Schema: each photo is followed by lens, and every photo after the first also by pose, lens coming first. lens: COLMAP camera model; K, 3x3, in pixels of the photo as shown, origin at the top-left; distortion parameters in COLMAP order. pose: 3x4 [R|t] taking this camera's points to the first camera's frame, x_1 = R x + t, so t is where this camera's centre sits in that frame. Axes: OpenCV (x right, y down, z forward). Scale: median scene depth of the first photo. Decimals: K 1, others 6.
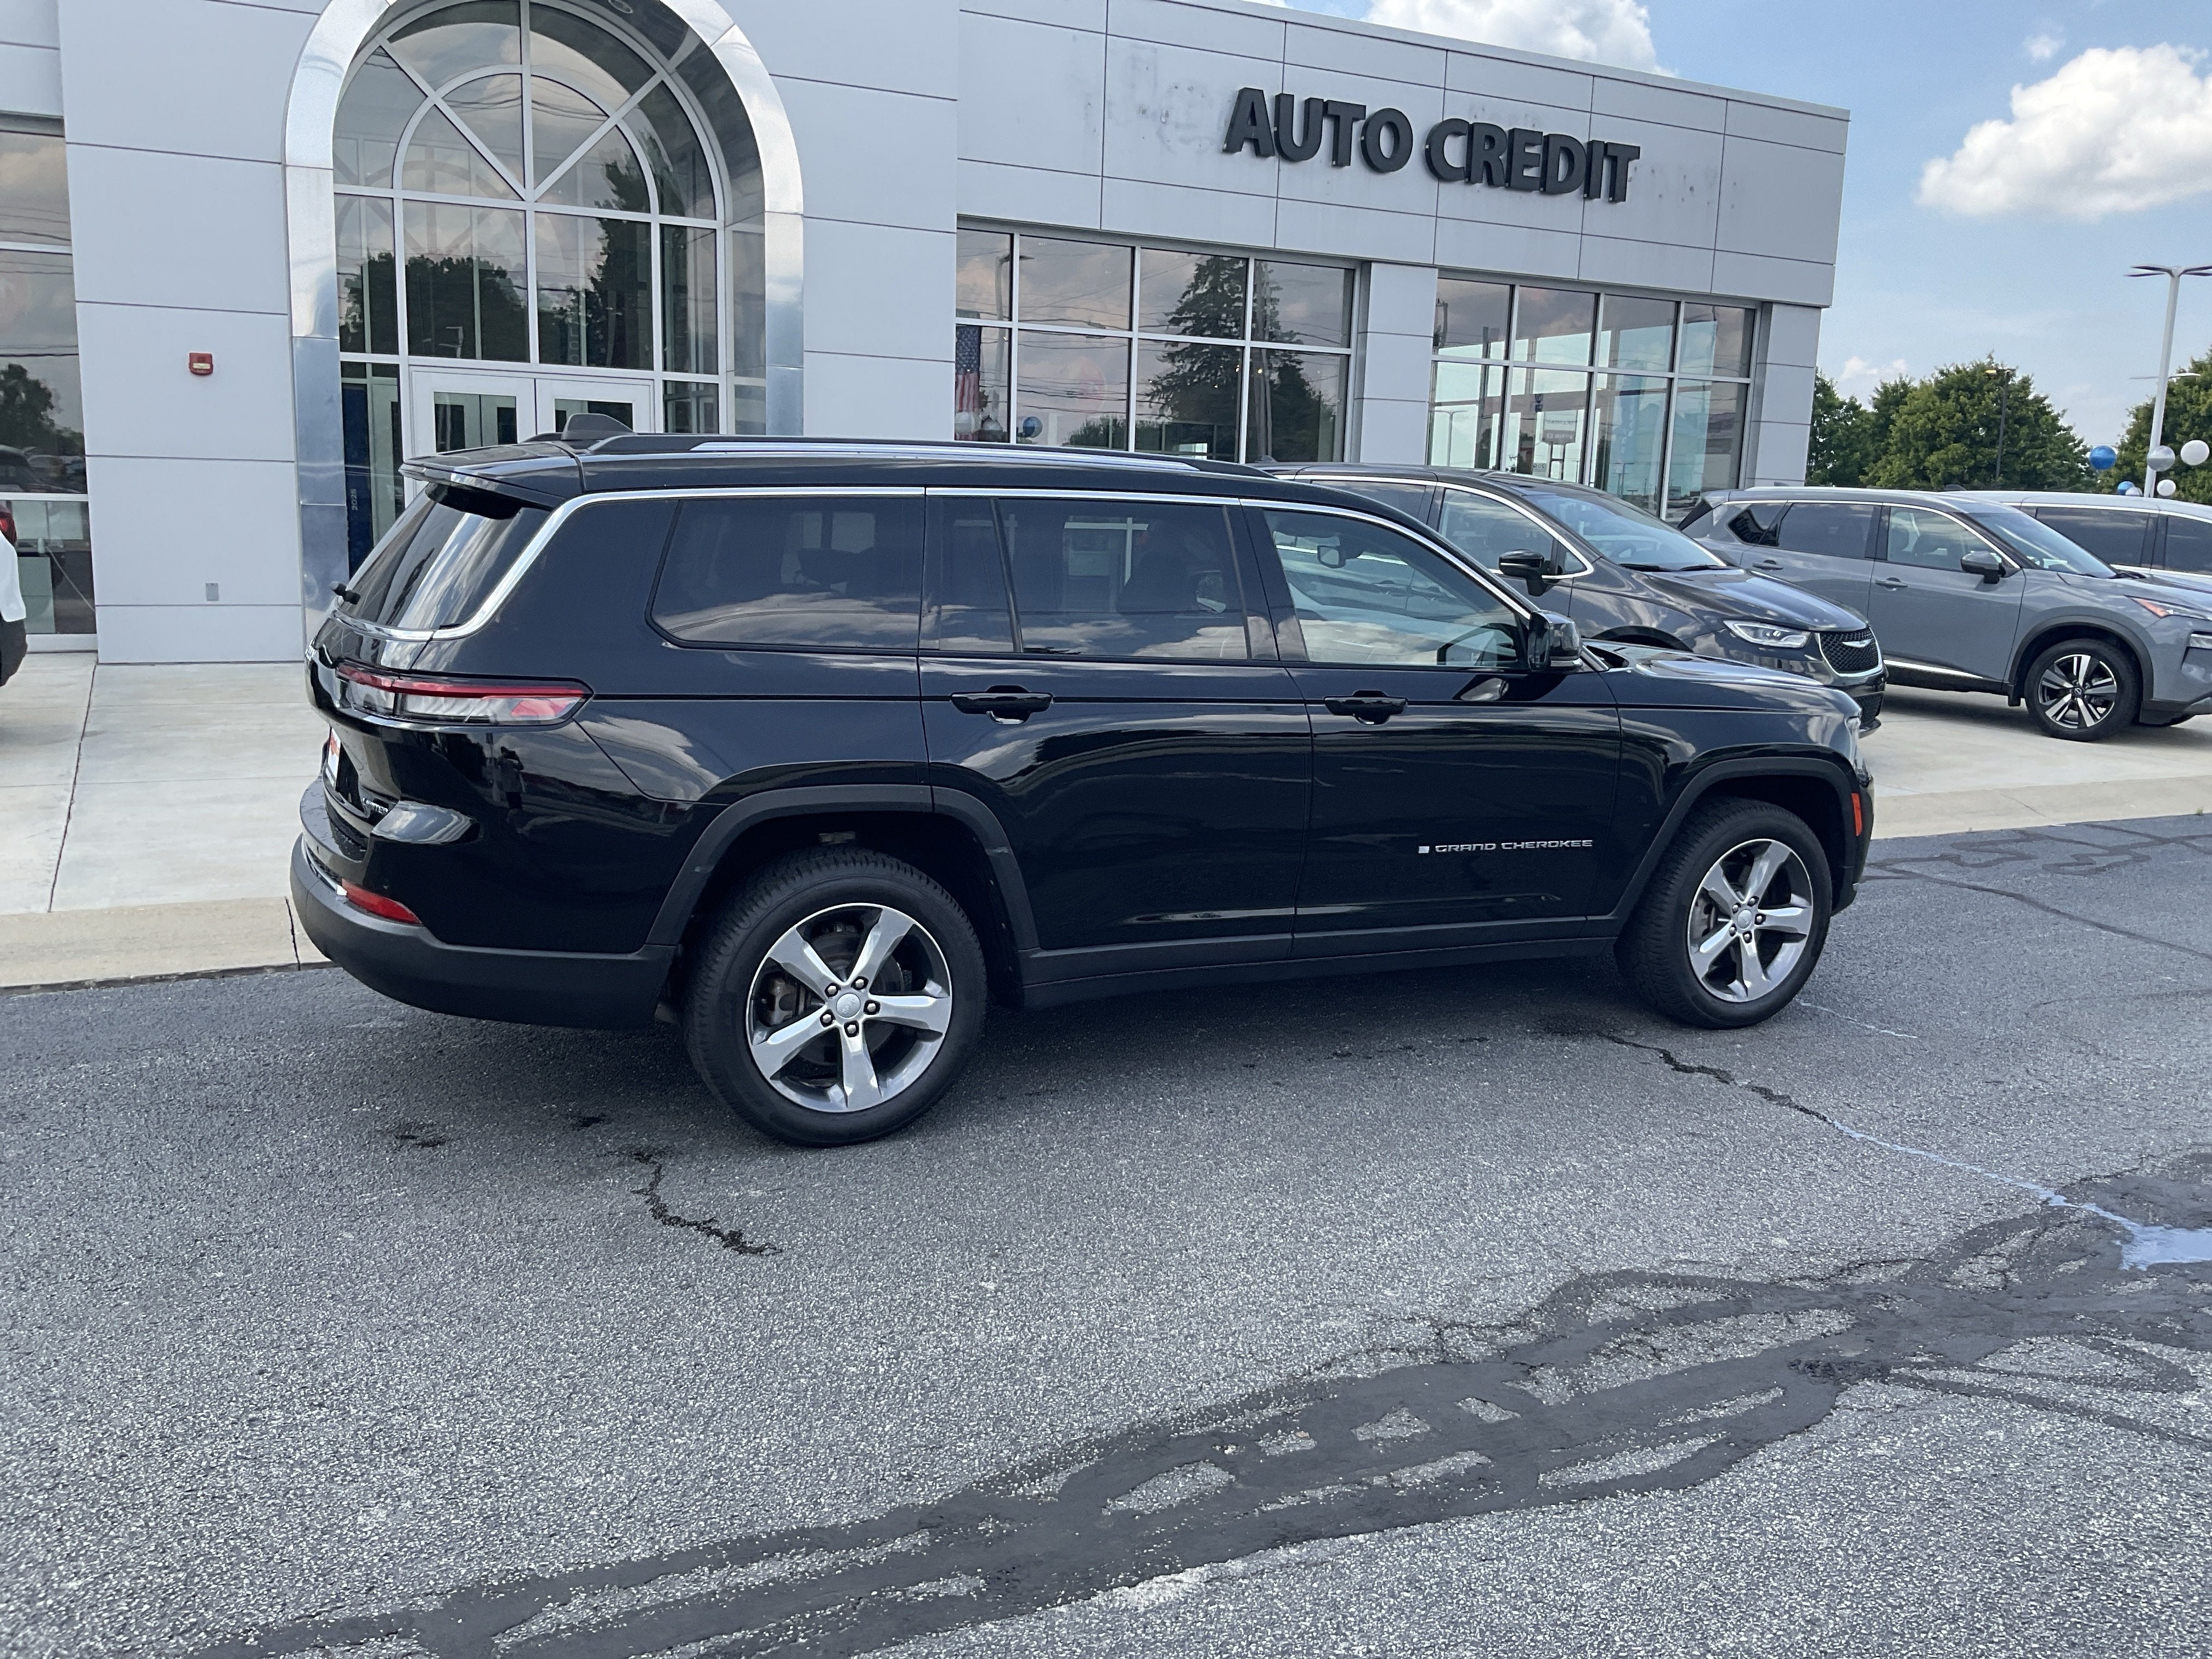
lens RADIAL K [[1804.5, 0, 1106.0], [0, 1804.5, 829.5], [0, 0, 1]] dist [0.086763, -0.171330]
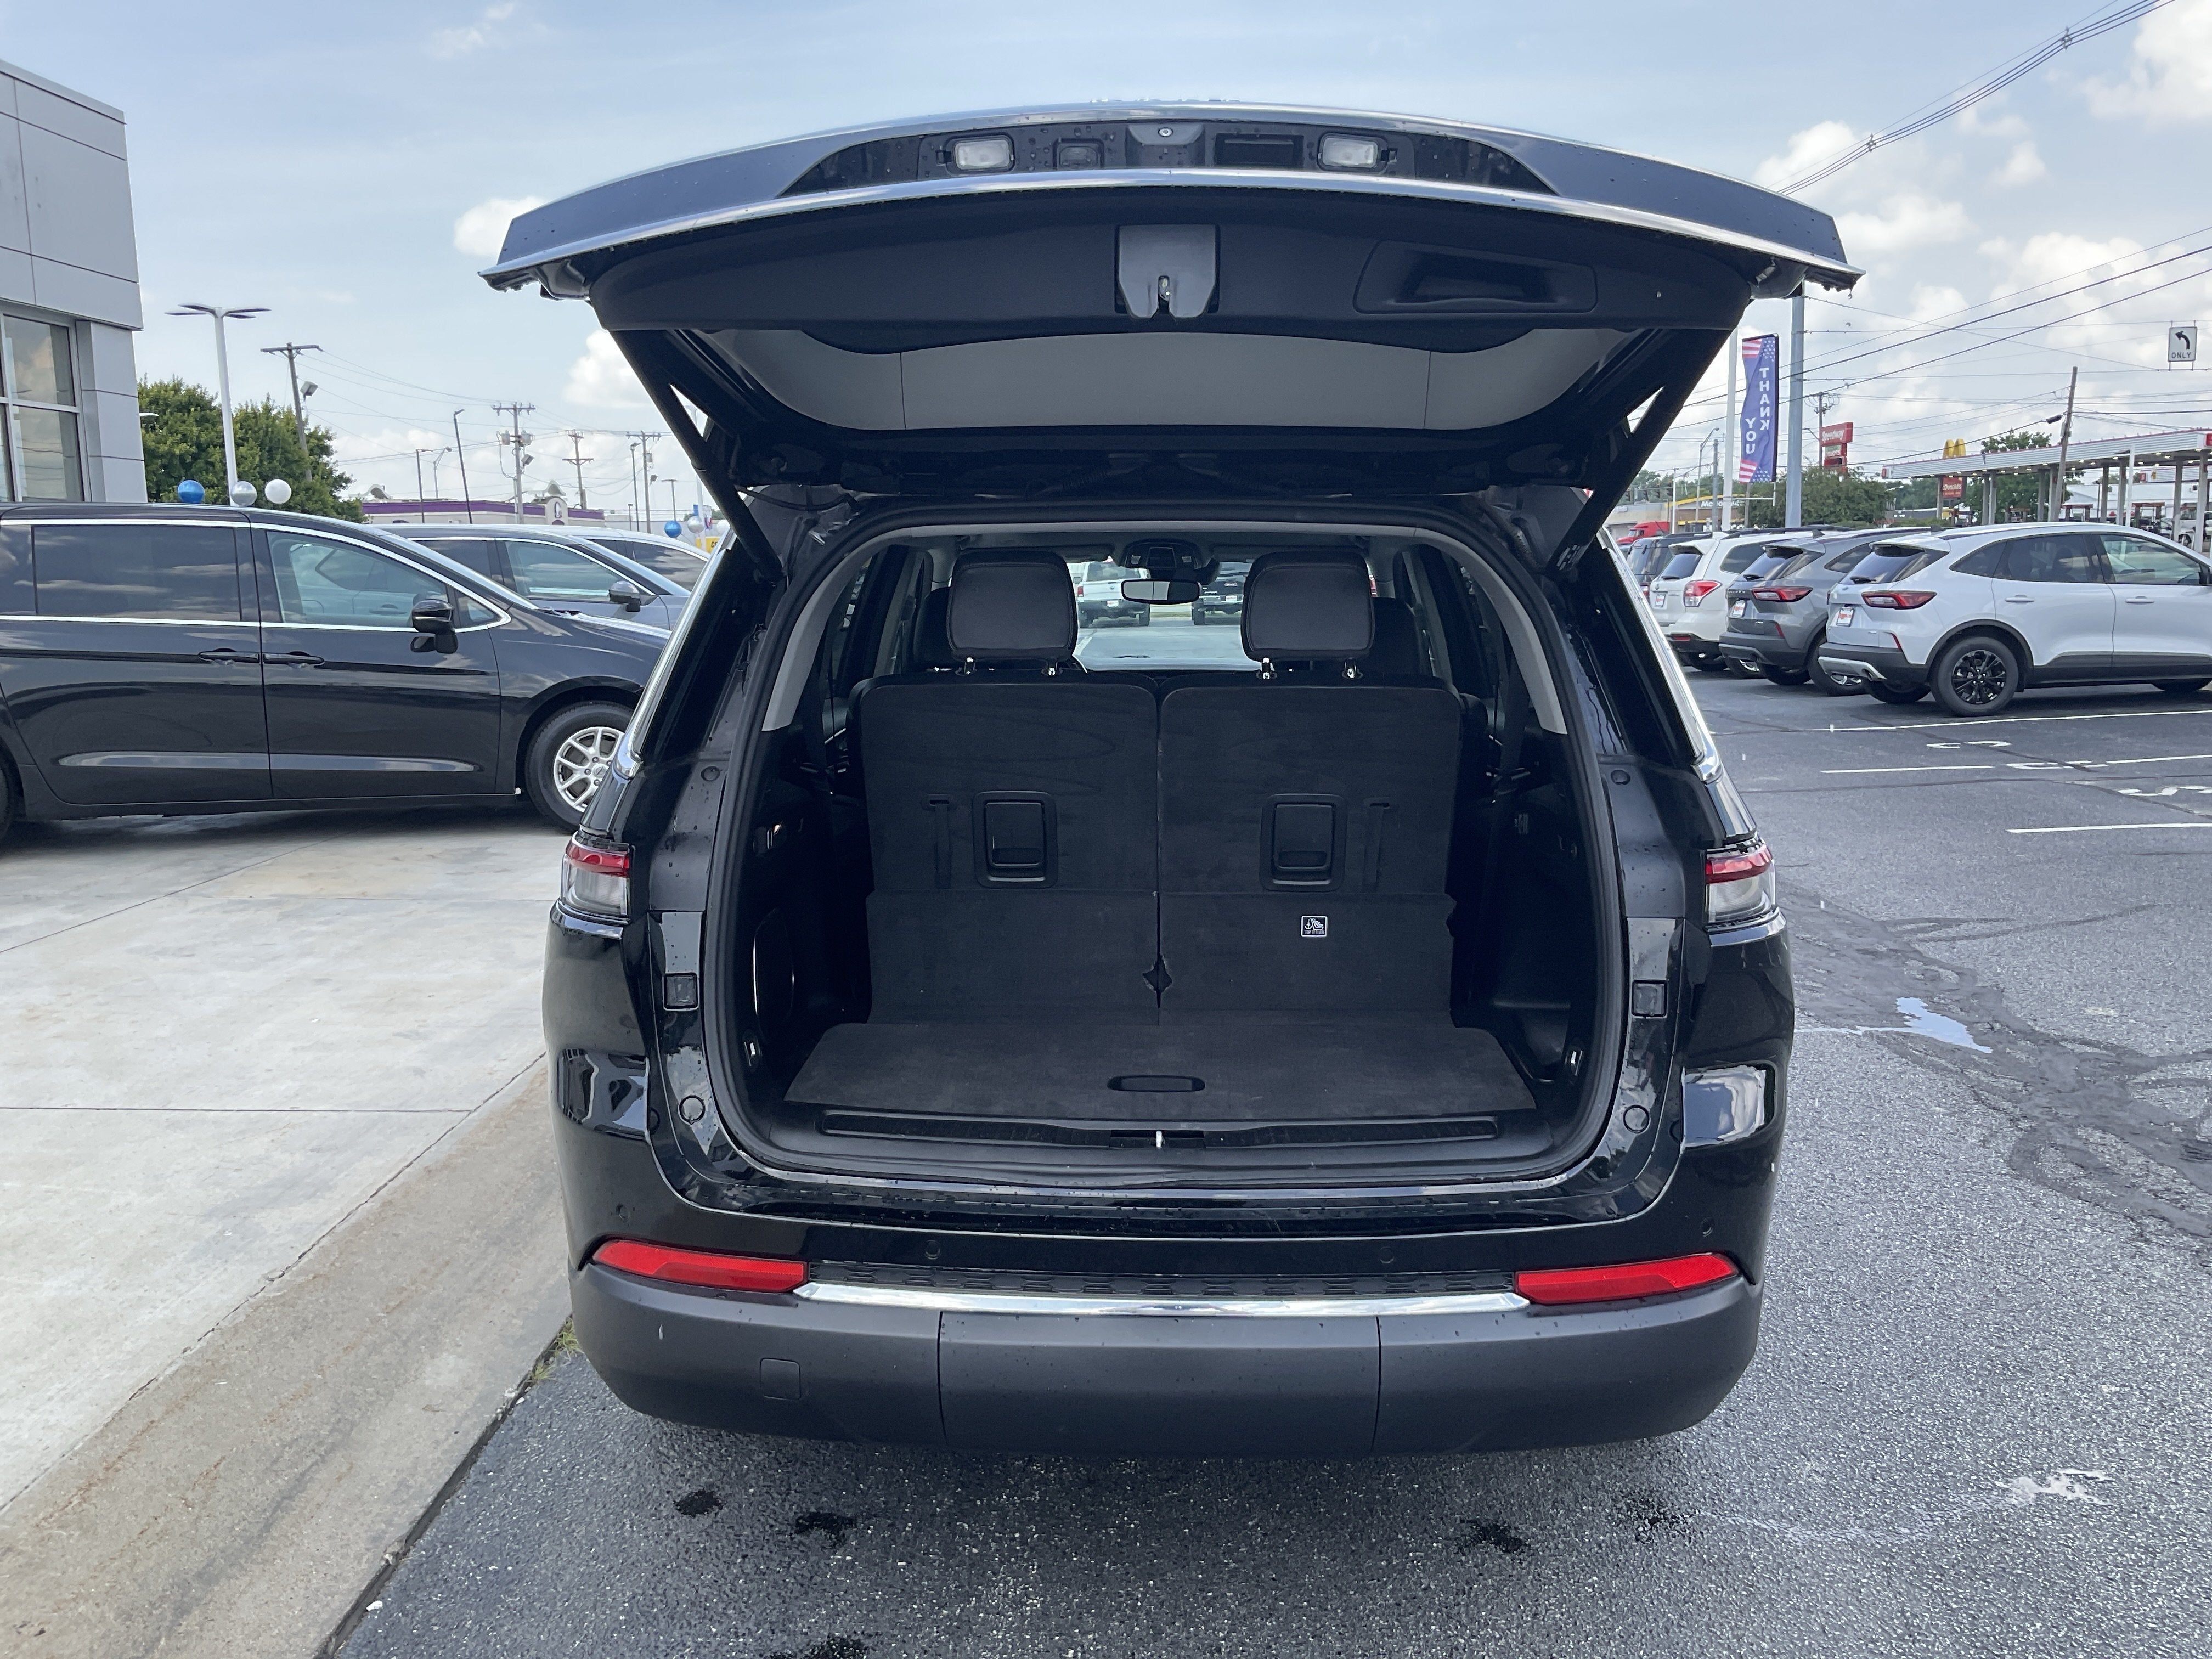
lens RADIAL K [[1818.6, 0, 1100.1], [0, 1818.6, 851.7], [0, 0, 1]] dist [0.051321, -0.123532]
pose [[0.481743, -0.176167, 0.858422, -0.874824], [0.186567, 0.977745, 0.095954, -0.155299], [-0.856222, 0.113928, 0.503889, 0.811377]]
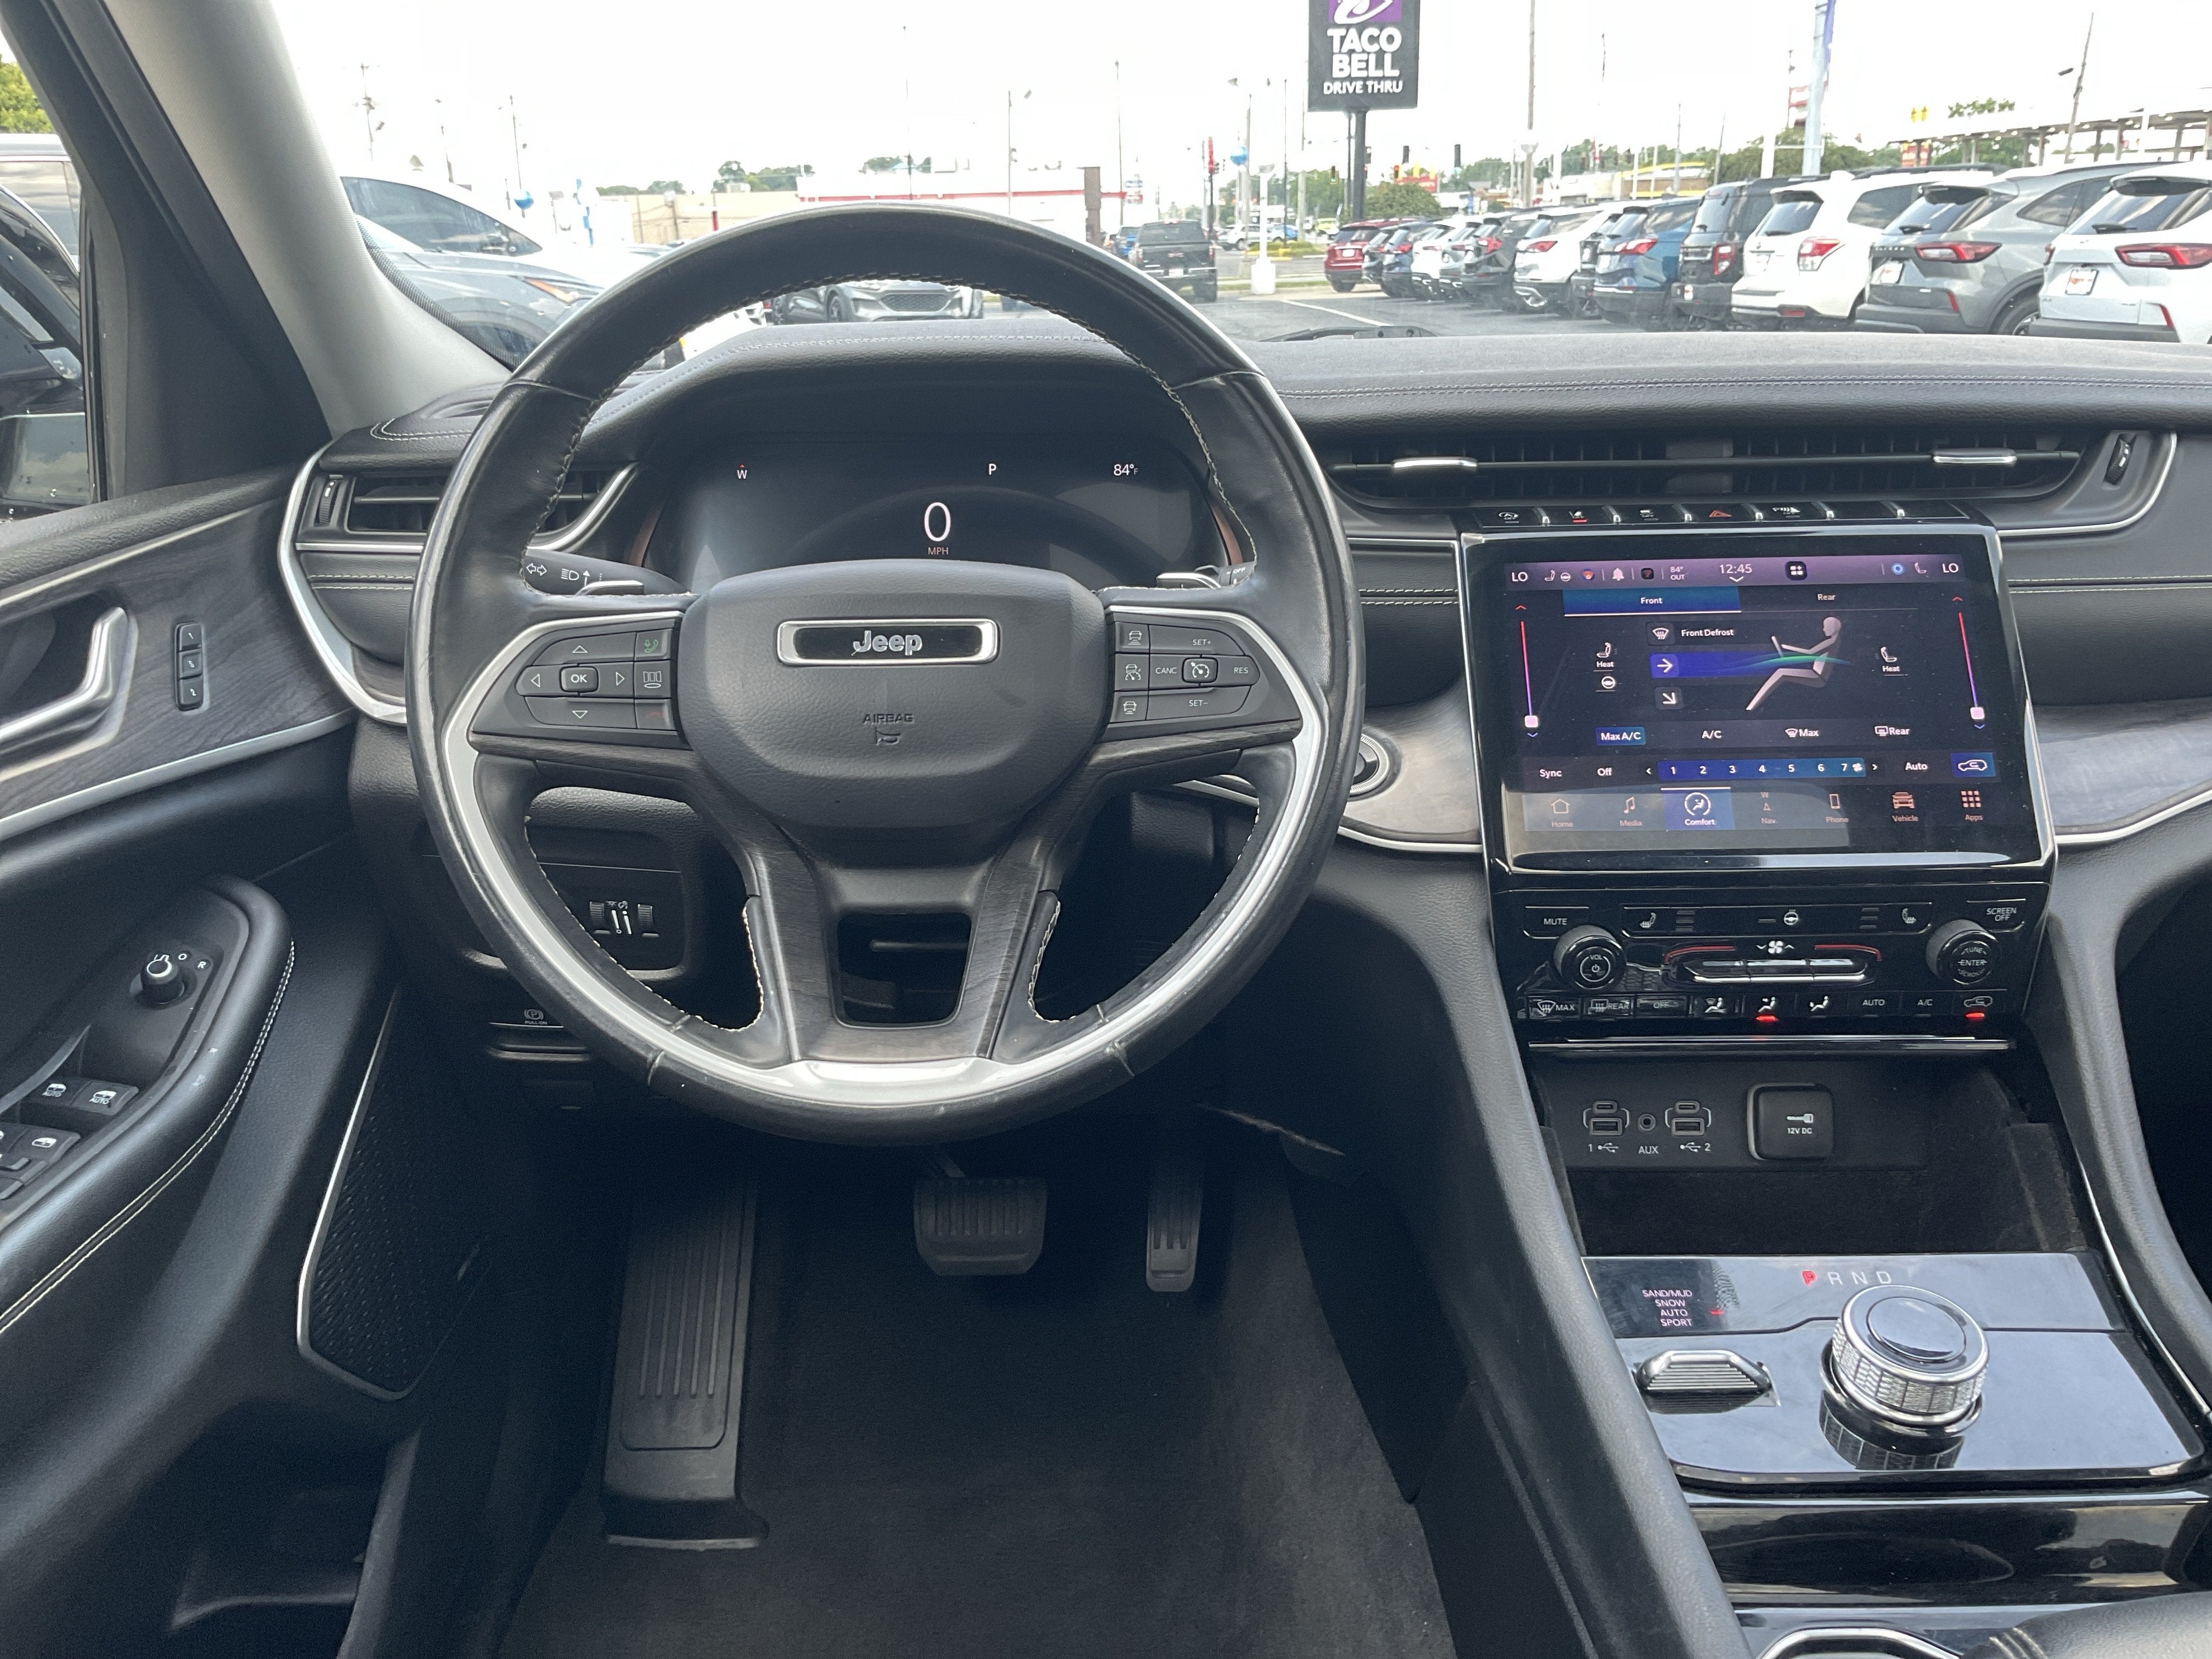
lens RADIAL K [[1842.5, 0, 1113.6], [0, 1842.5, 841.3], [0, 0, 1]] dist [0.074265, -0.173653]
pose [[0.439156, -0.315946, 0.841023, -0.037932], [0.194489, 0.947358, 0.254337, -0.169103], [-0.877107, 0.051876, 0.477486, 1.316796]]
